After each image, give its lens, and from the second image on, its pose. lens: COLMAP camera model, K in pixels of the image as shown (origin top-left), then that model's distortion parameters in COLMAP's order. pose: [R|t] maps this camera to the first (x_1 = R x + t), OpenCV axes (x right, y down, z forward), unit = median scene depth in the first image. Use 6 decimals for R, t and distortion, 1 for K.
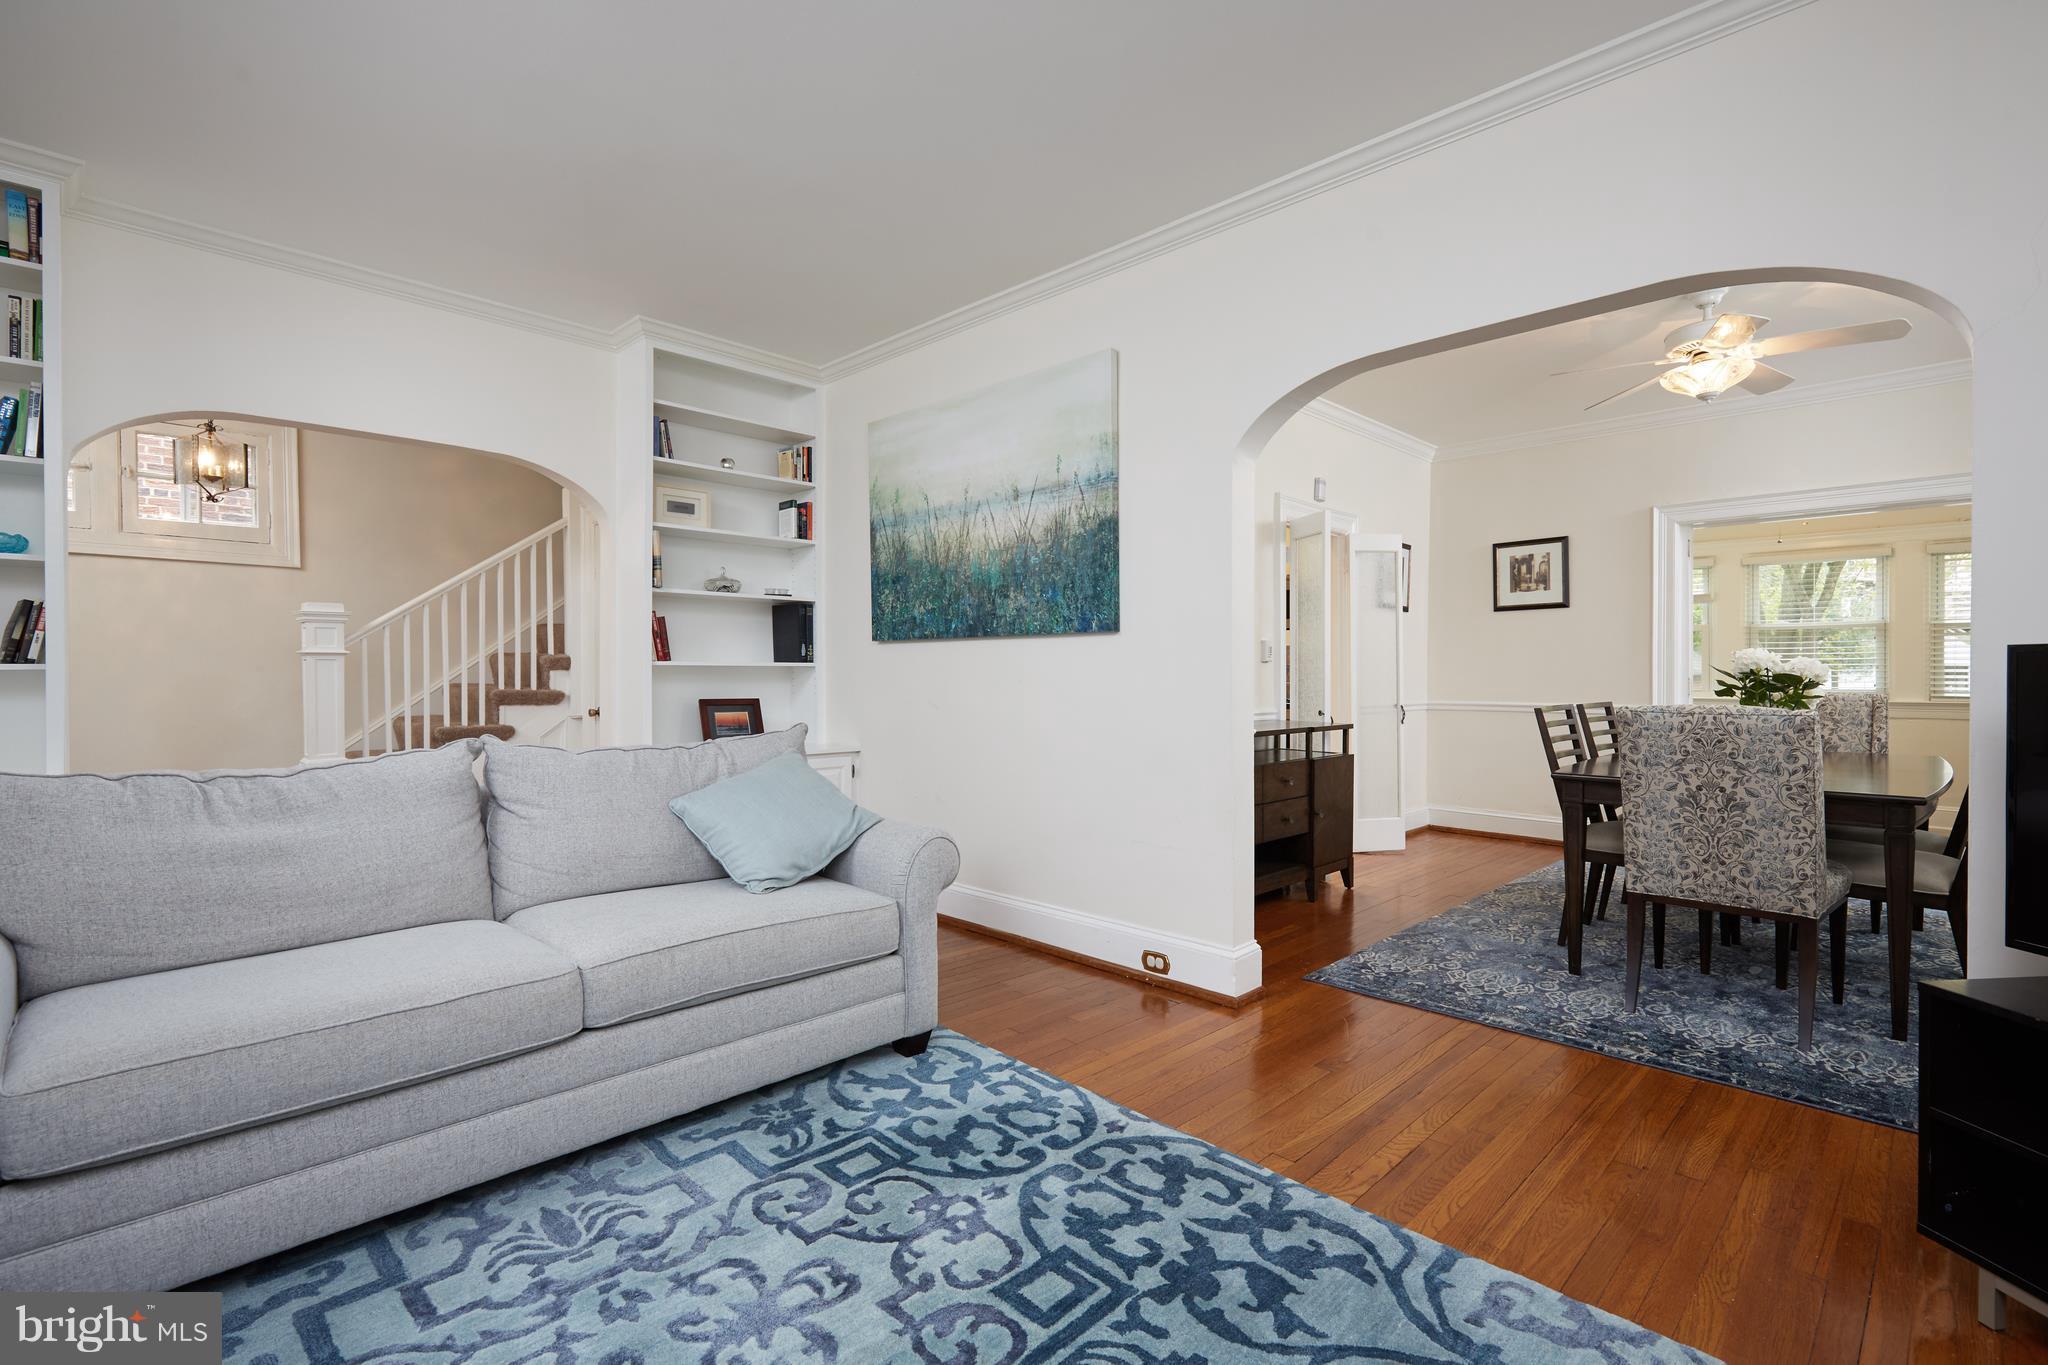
lens RADIAL K [[945.5, 0, 1027.7], [0, 945.5, 664.6], [0, 0, 1]] dist [0.003444, 0.000160]
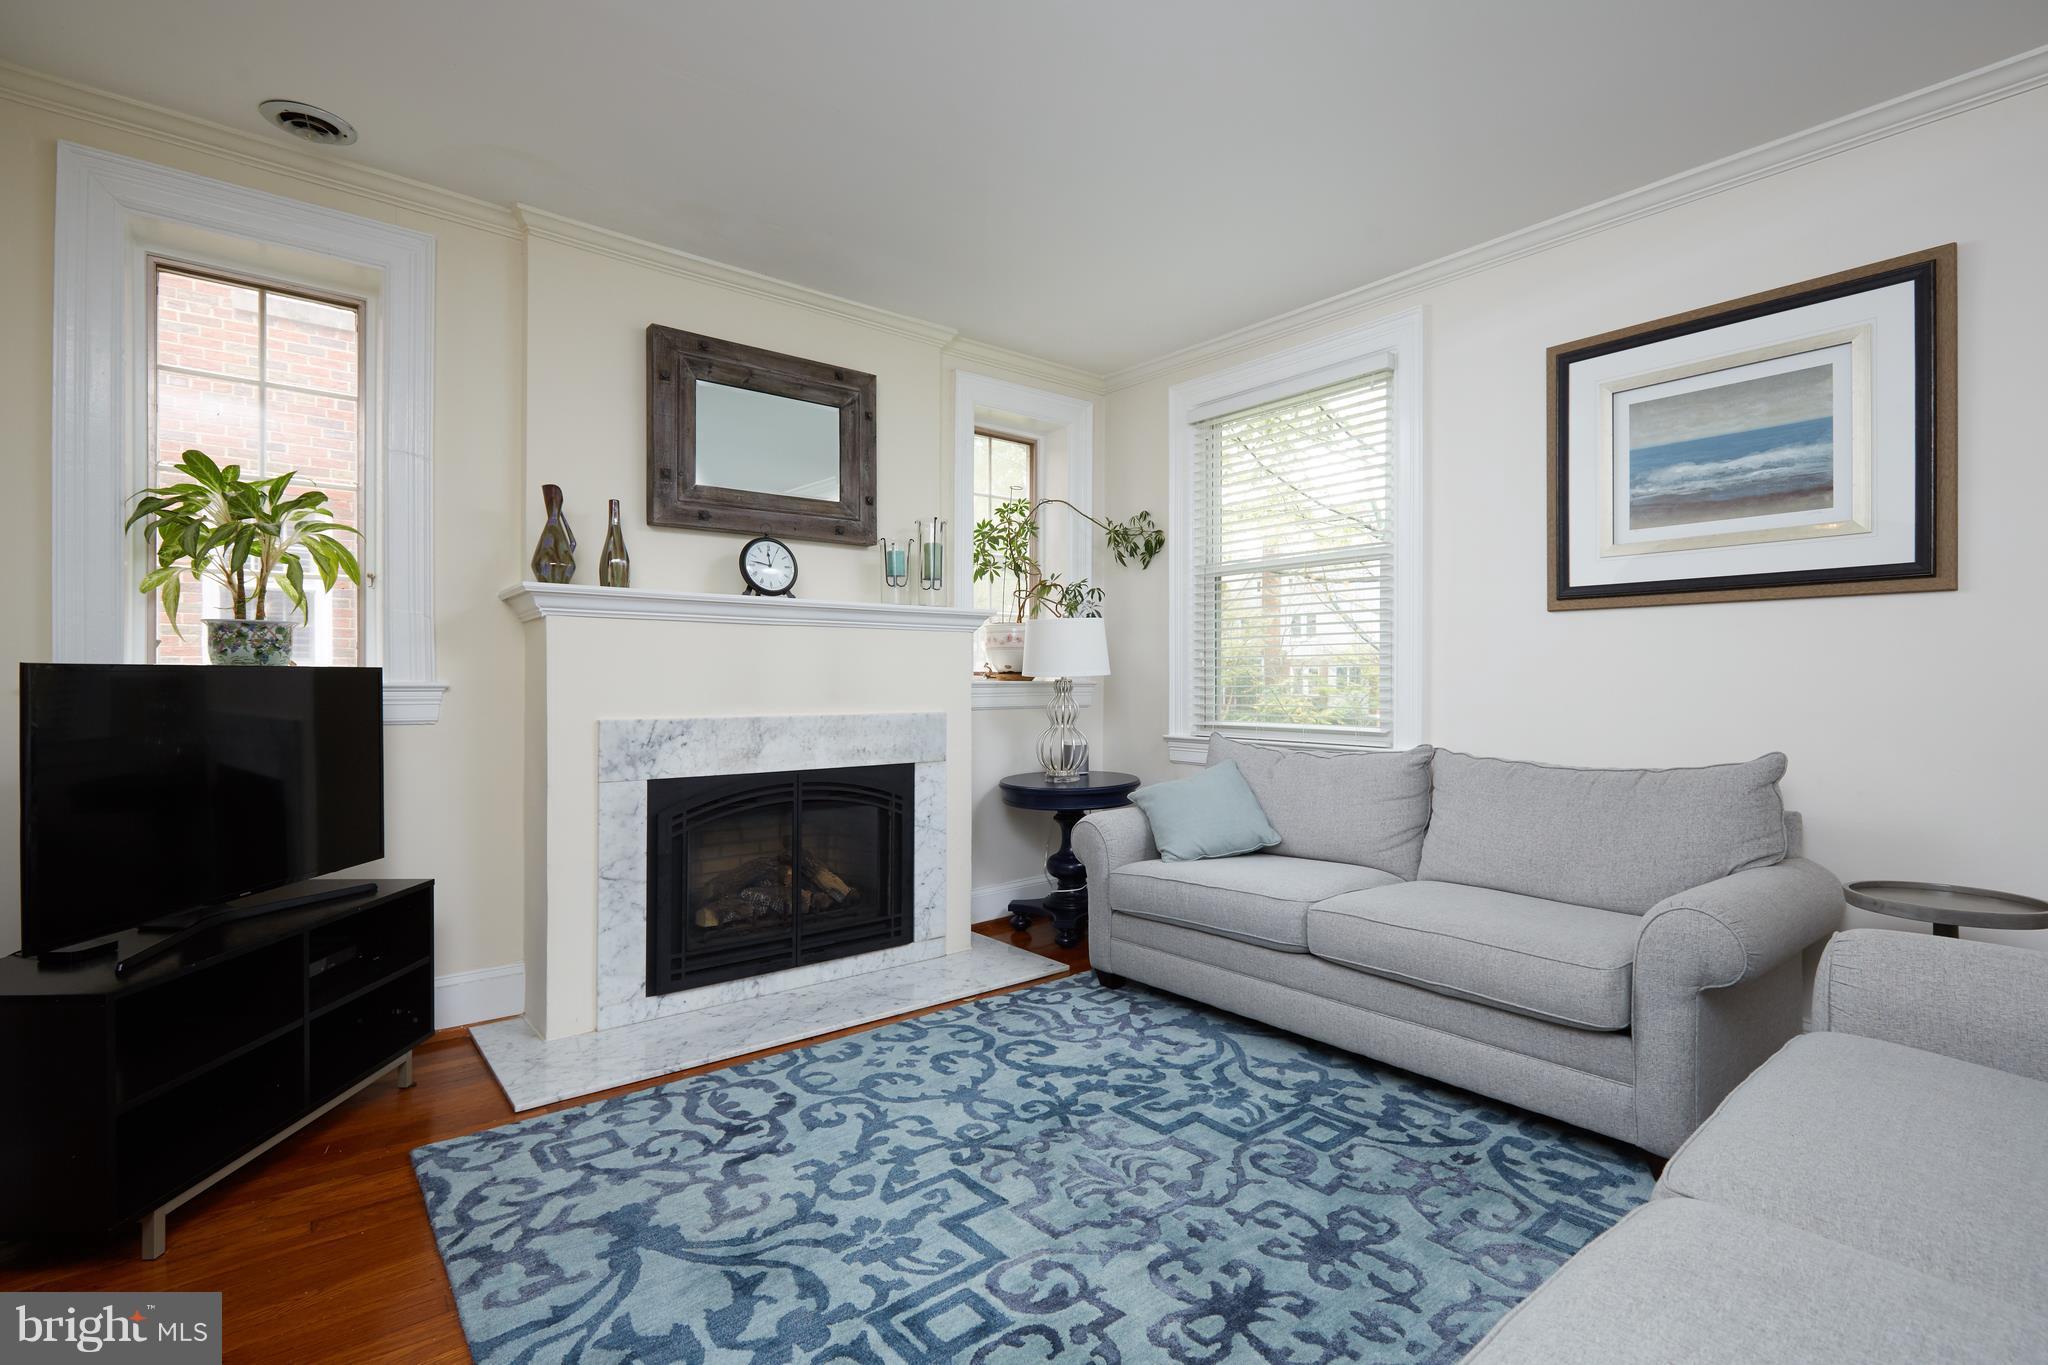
lens RADIAL K [[945.5, 0, 1048.5], [0, 945.5, 675.4], [0, 0, 1]] dist [0.003444, 0.000160]
pose [[-0.996449, -0.003870, 0.084113, -0.124013], [-0.005070, 0.999888, -0.014061, 0.000483], [-0.084049, -0.014438, -0.996357, 1.570801]]
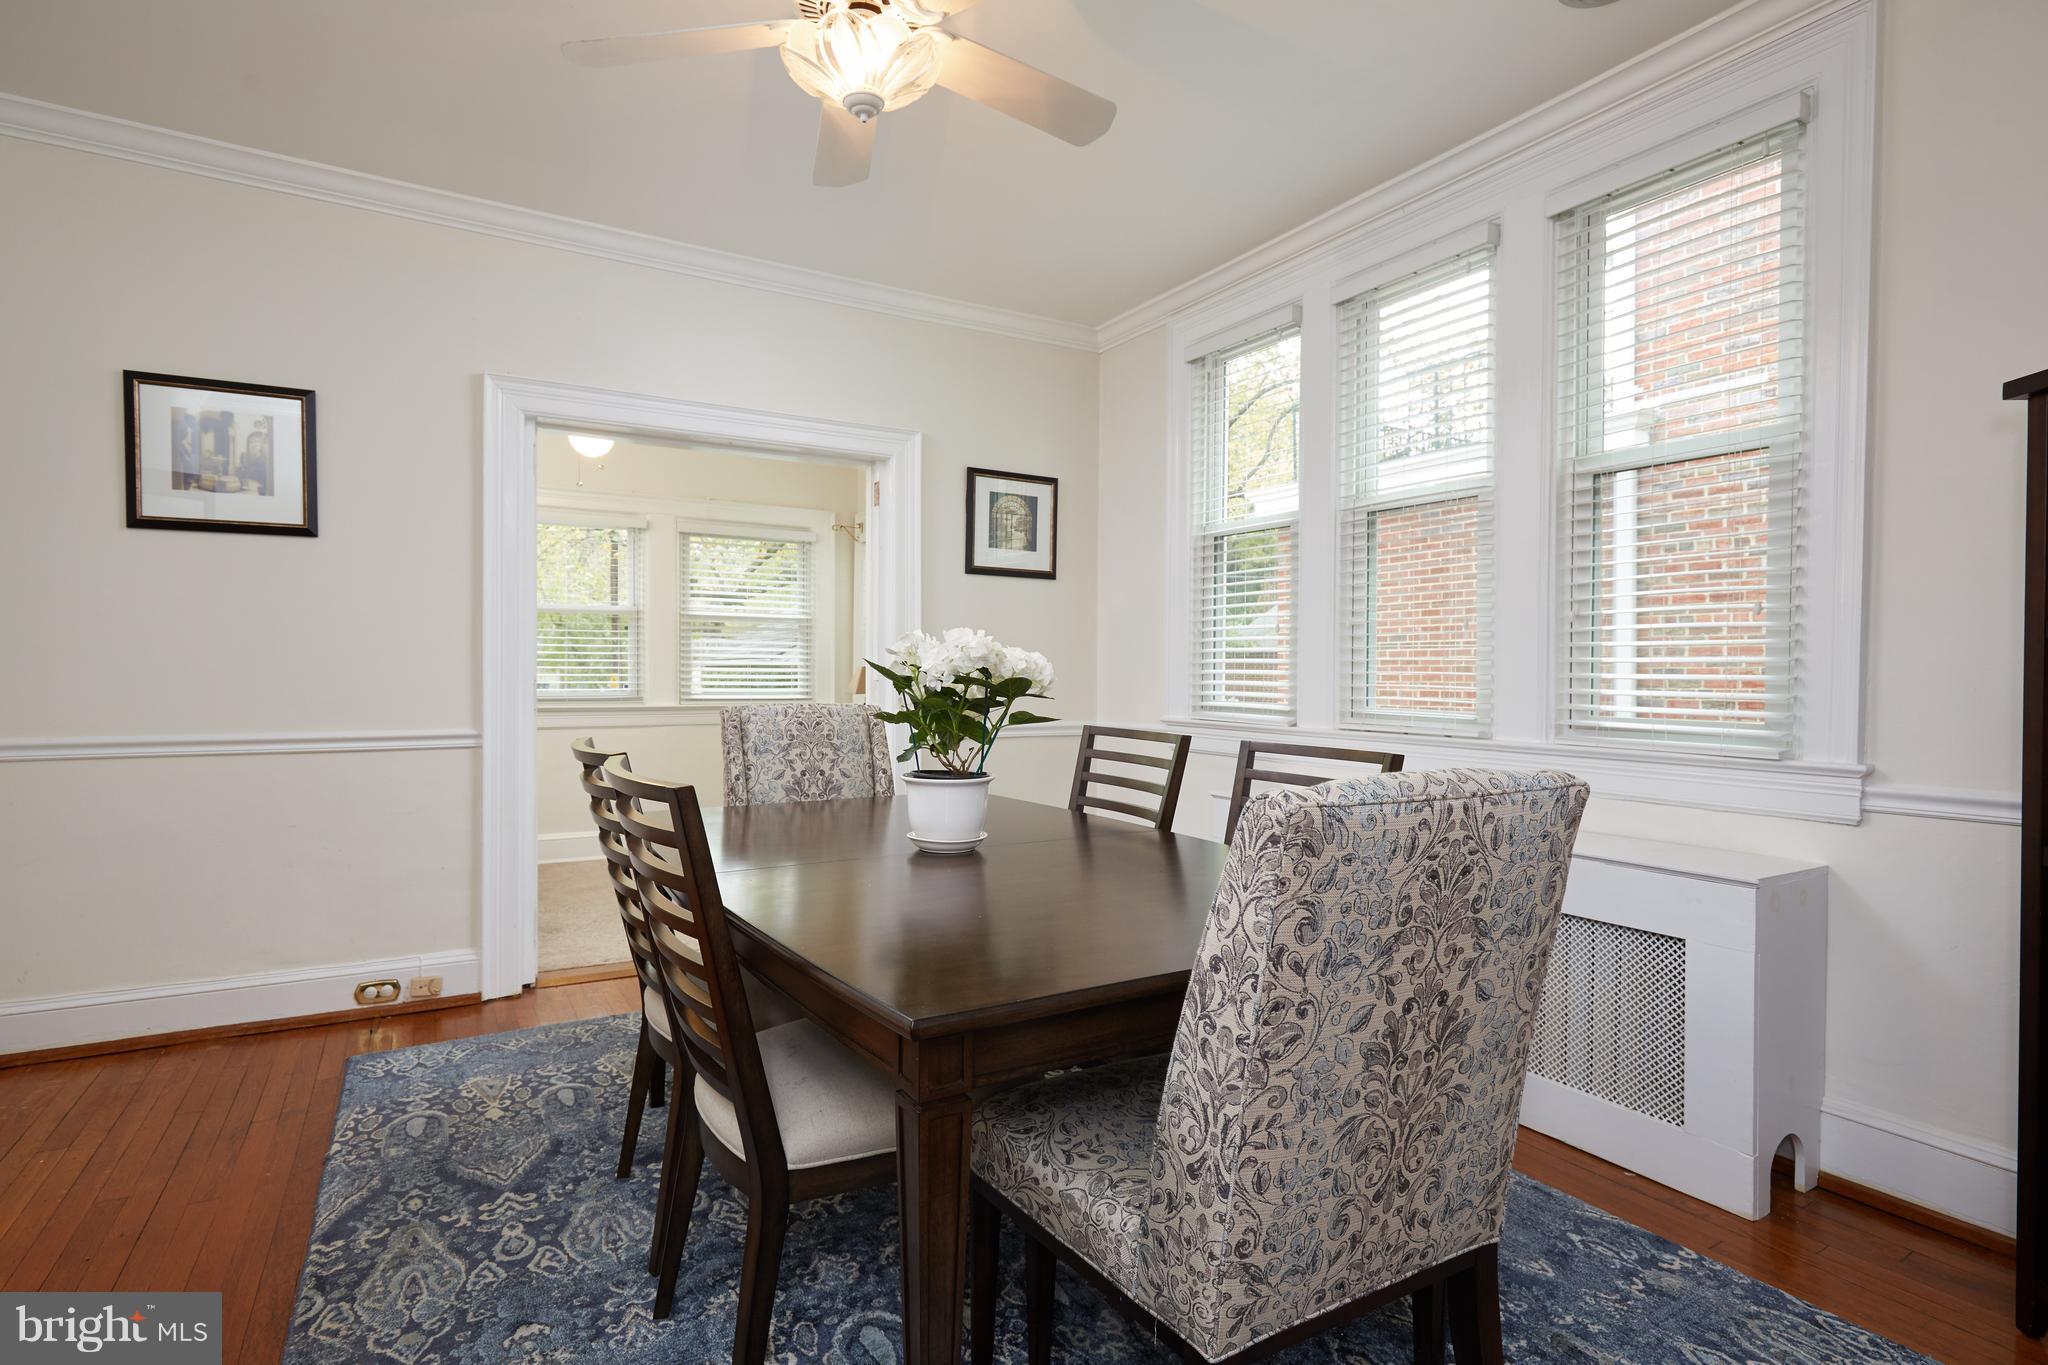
lens RADIAL K [[1023.4, 0, 1026.2], [0, 1023.4, 674.0], [0, 0, 1]] dist [-0.000029, -0.000312]
pose [[0.243814, -0.001217, 0.969821, 0.412538], [-0.014670, 0.999880, 0.004943, 0.007349], [-0.969711, -0.015433, 0.243767, 1.438244]]
